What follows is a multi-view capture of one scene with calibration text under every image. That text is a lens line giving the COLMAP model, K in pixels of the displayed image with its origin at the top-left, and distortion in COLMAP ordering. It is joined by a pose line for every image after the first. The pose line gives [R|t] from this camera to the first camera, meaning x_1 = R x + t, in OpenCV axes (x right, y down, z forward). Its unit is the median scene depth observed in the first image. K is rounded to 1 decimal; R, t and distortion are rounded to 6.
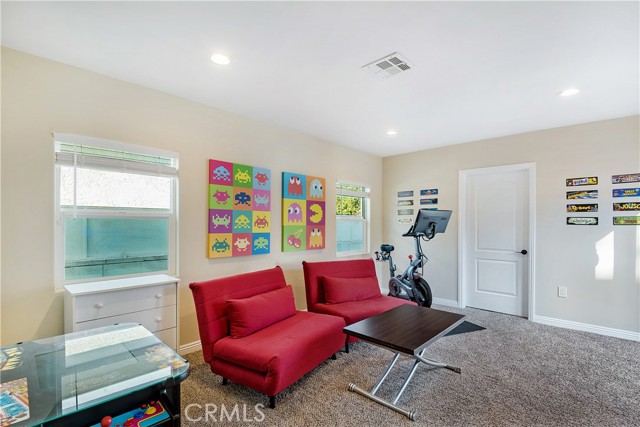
lens RADIAL K [[304.9, 0, 322.8], [0, 304.9, 217.9], [0, 0, 1]] dist [0.021144, 0.000052]
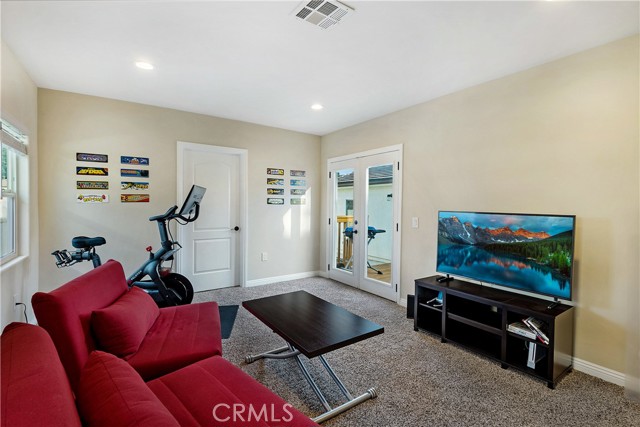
lens RADIAL K [[304.9, 0, 323.1], [0, 304.9, 211.2], [0, 0, 1]] dist [0.021144, 0.000052]
pose [[0.193300, -0.029615, 0.980693, -0.369549], [-0.028132, 0.998966, 0.035712, -0.000178], [-0.980736, -0.034492, 0.192267, 0.477375]]
